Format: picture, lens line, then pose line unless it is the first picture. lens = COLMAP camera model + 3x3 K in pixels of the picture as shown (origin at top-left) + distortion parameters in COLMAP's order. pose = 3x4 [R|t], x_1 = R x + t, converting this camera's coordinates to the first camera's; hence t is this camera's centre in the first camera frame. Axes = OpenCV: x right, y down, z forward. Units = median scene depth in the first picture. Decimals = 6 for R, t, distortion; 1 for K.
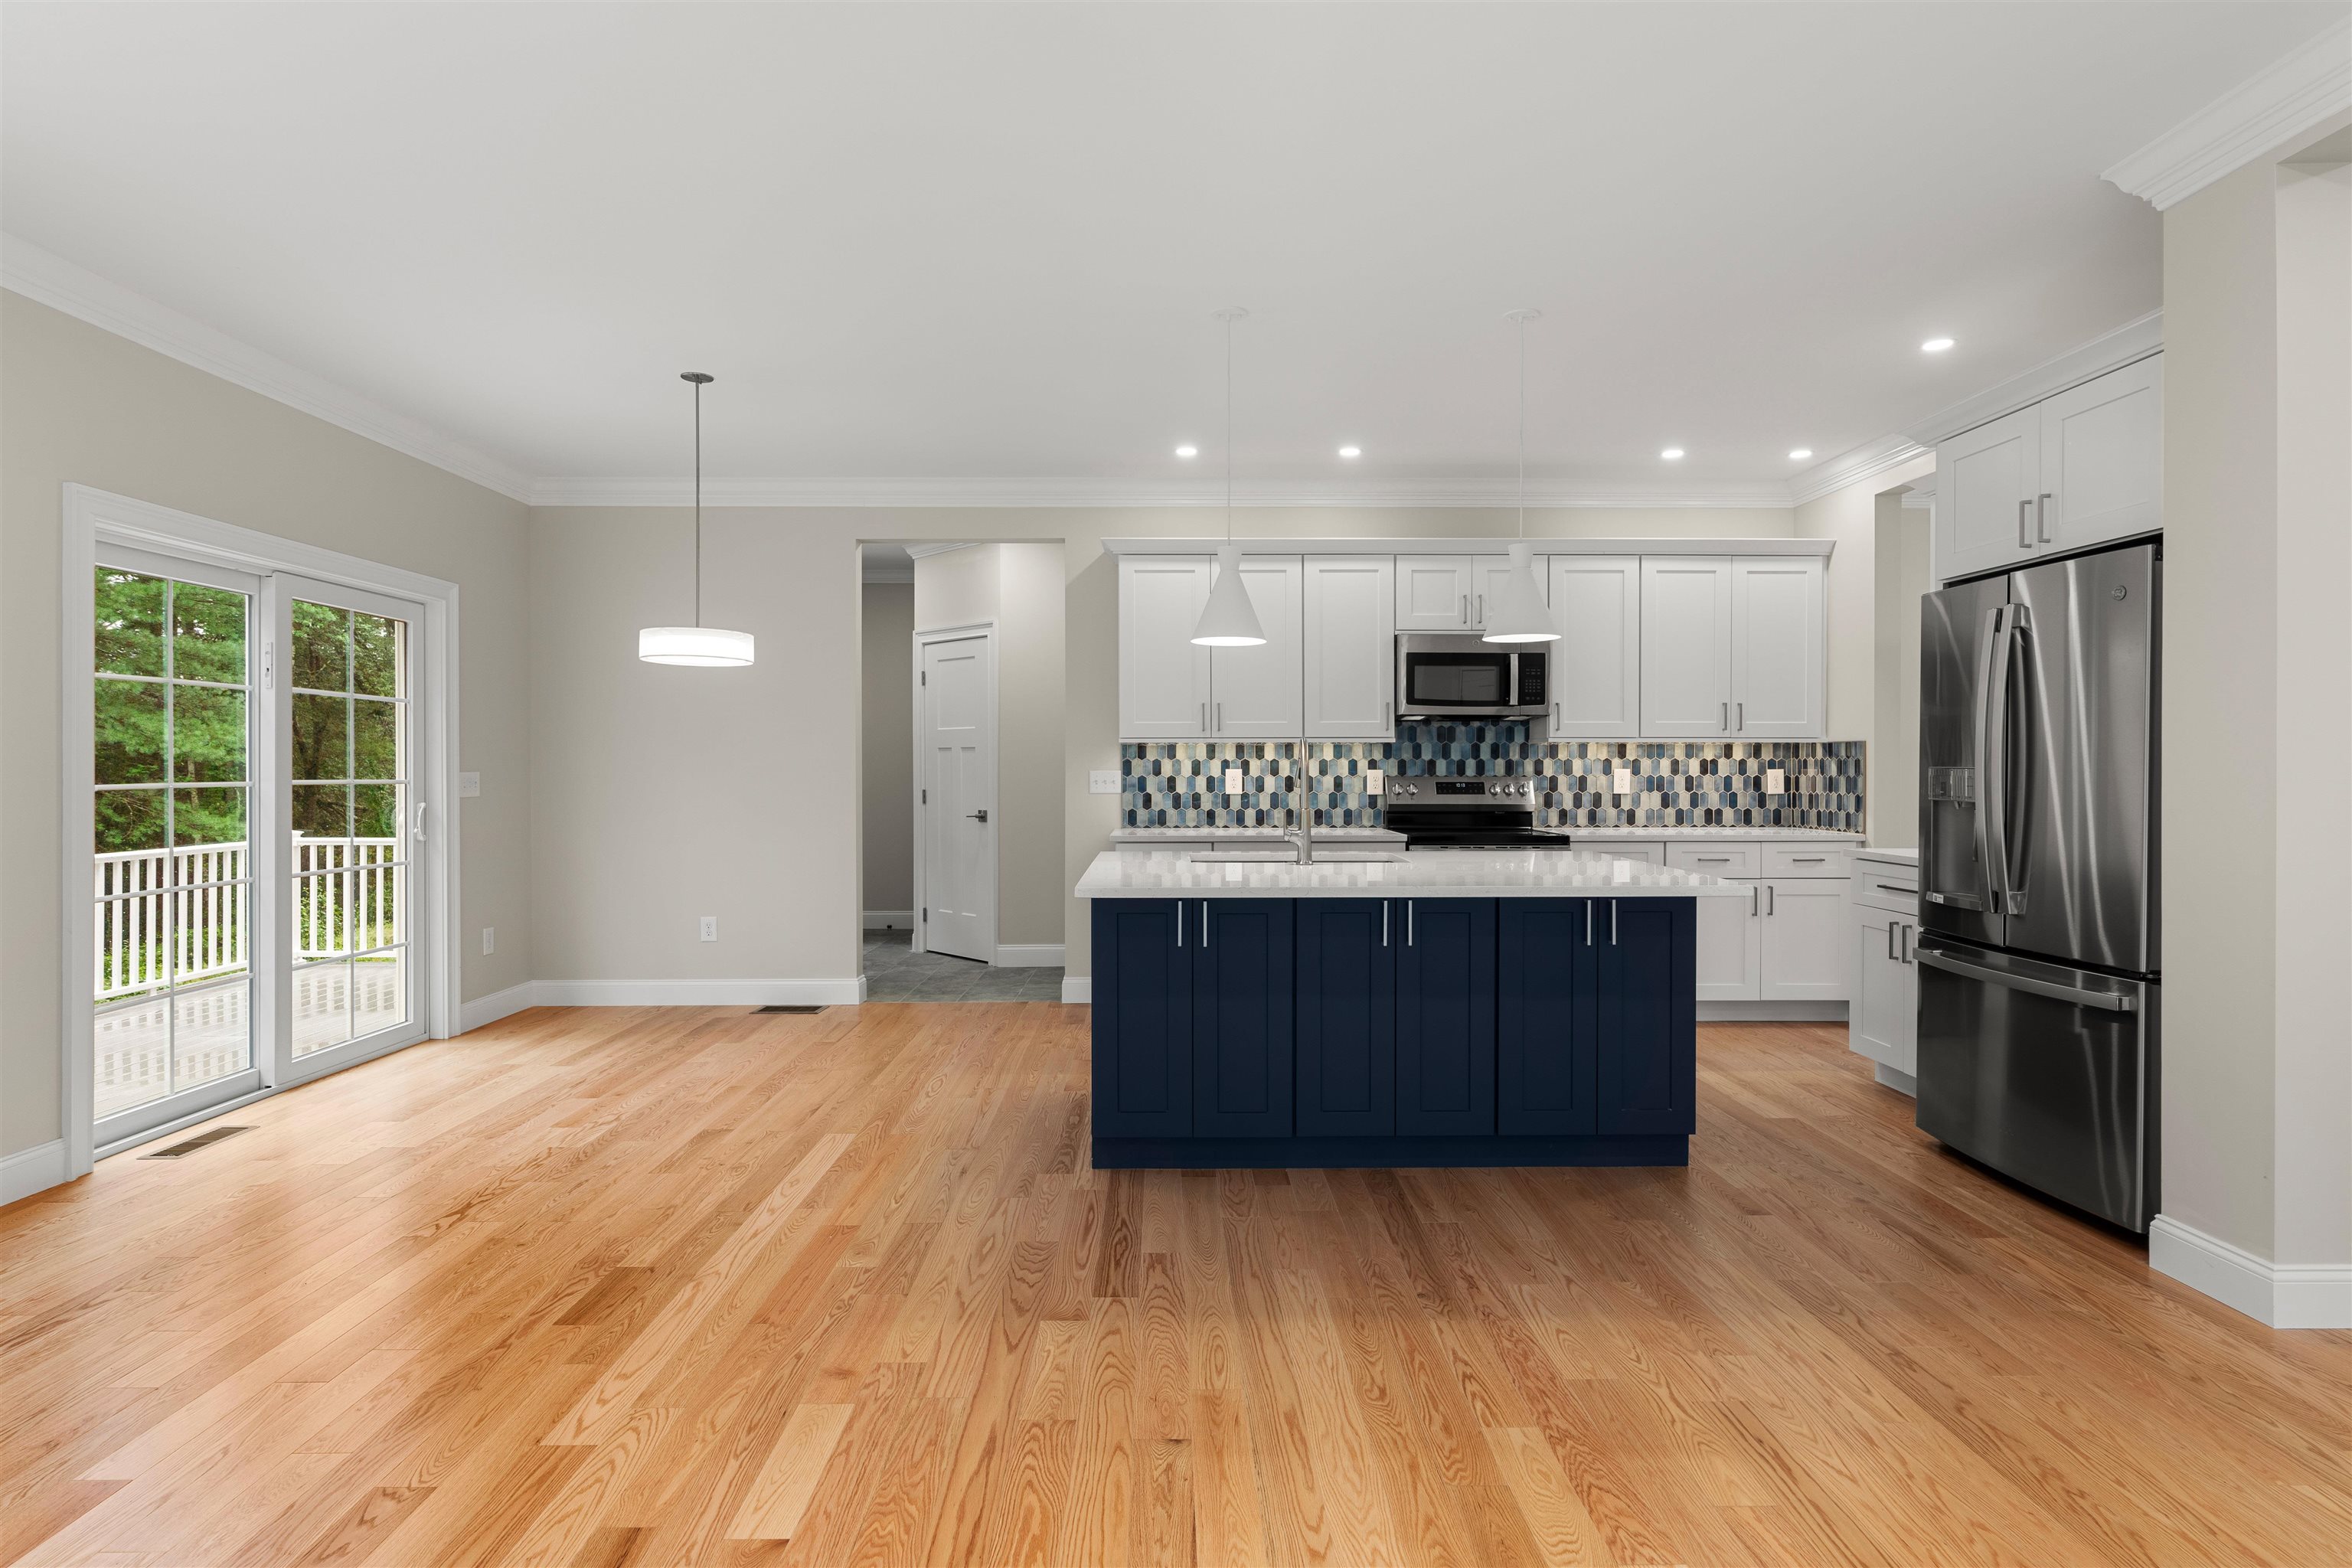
lens RADIAL K [[1200.9, 0, 1158.1], [0, 1200.9, 783.2], [0, 0, 1]] dist [0.001997, 0.002161]
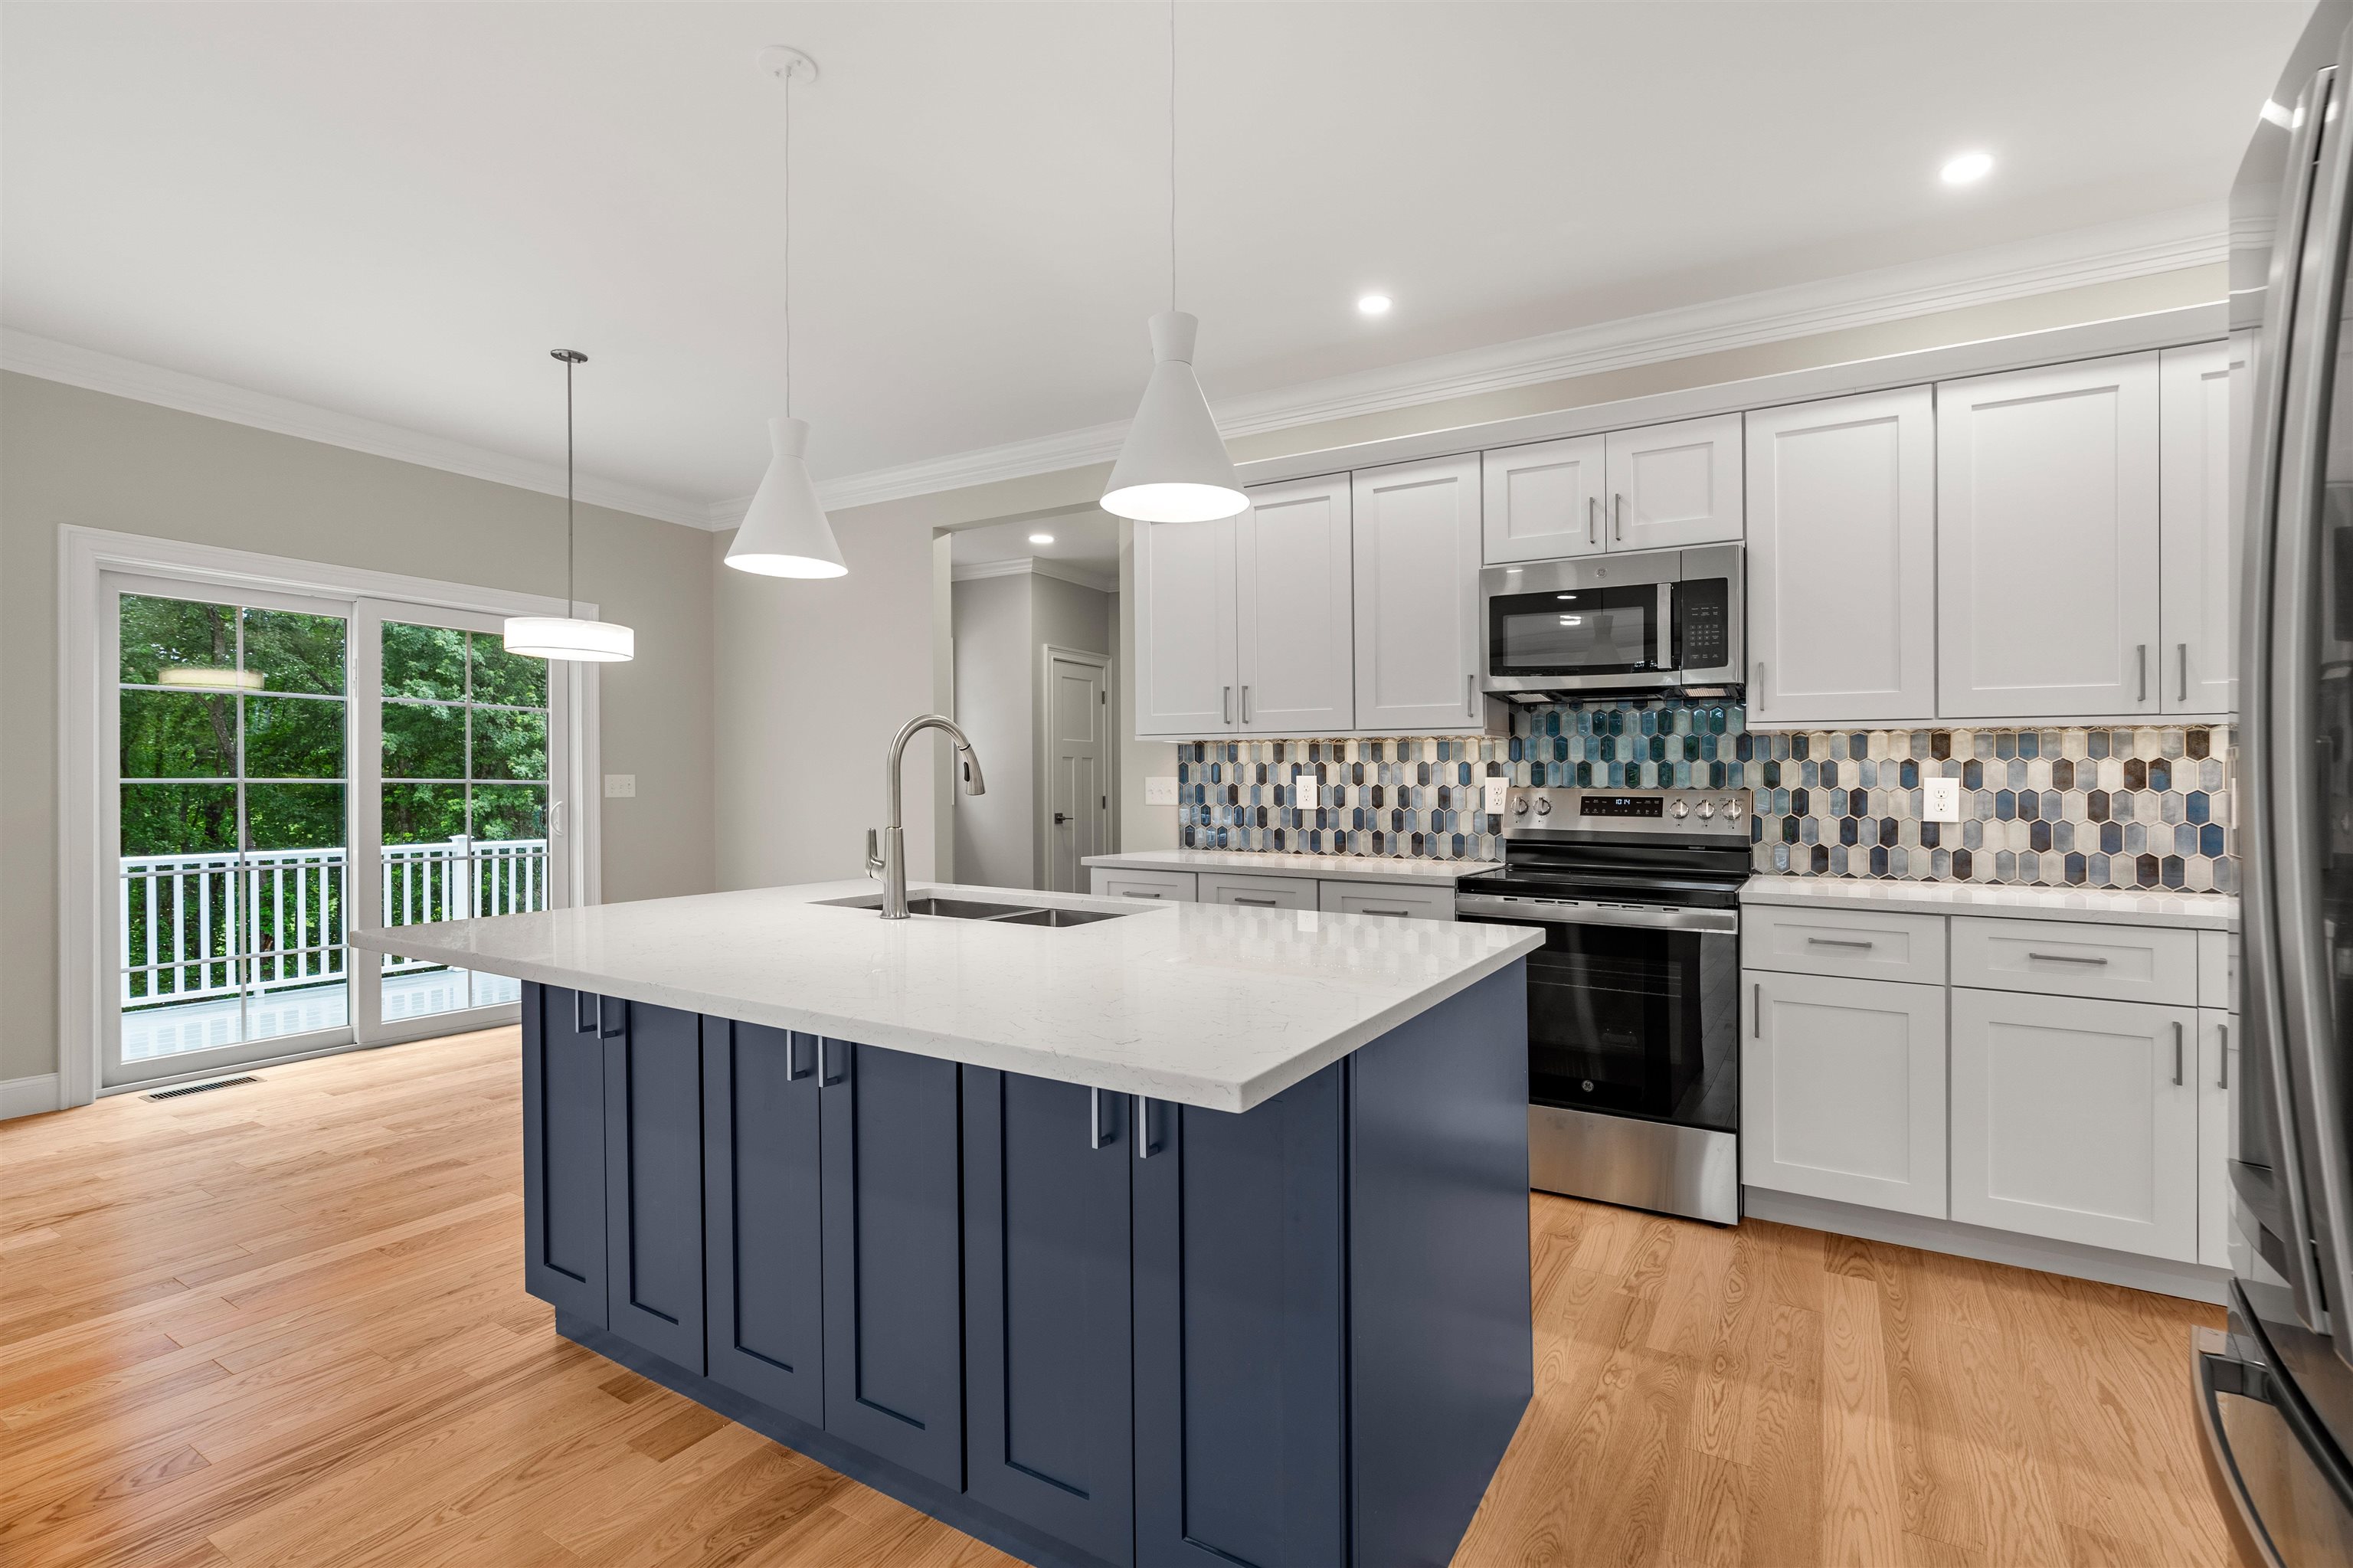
lens RADIAL K [[1080.6, 0, 1158.4], [0, 1080.6, 786.8], [0, 0, 1]] dist [-0.008912, 0.004887]
pose [[0.852062, 0.008717, -0.523369, 0.340896], [-0.014089, 0.999881, -0.006284, 0.000711], [0.523252, 0.012728, 0.852083, 0.384346]]
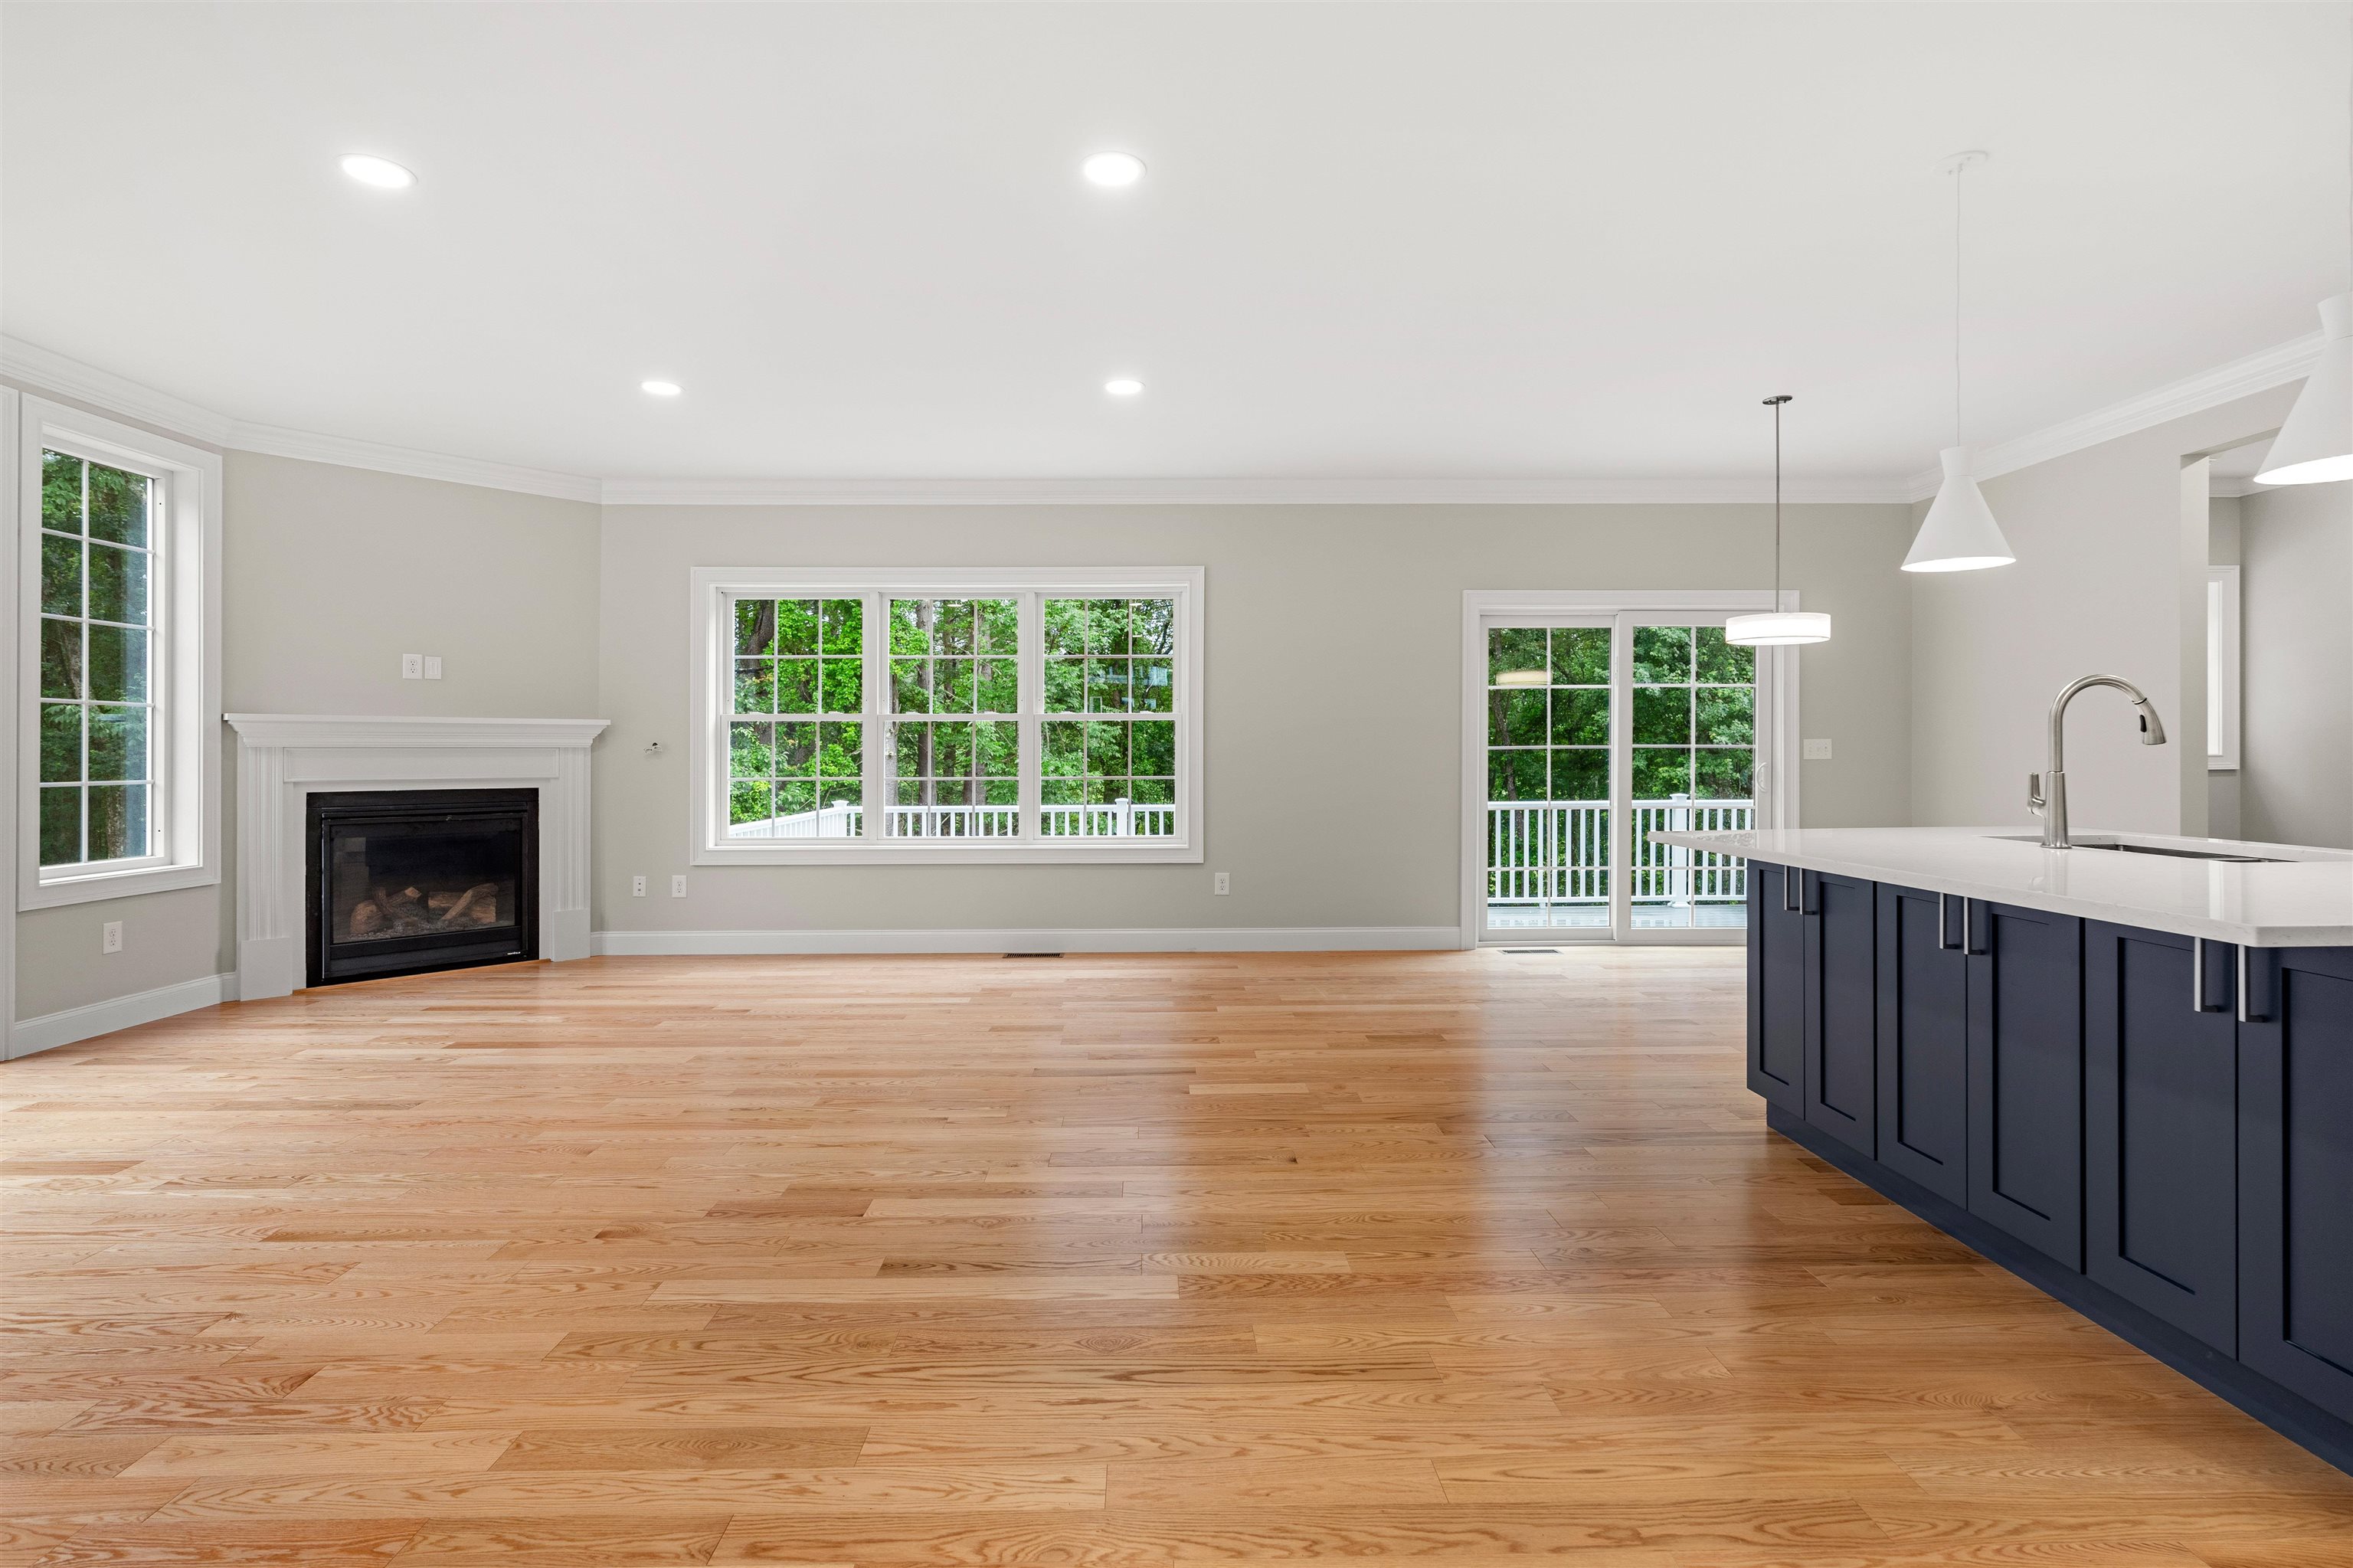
lens RADIAL K [[1080.6, 0, 1181.9], [0, 1080.6, 789.6], [0, 0, 1]] dist [-0.008912, 0.004887]
pose [[0.024141, 0.035278, -0.999086, 0.493640], [-0.005931, 0.999365, 0.035144, 0.007006], [0.999691, 0.005077, 0.024335, 0.289774]]
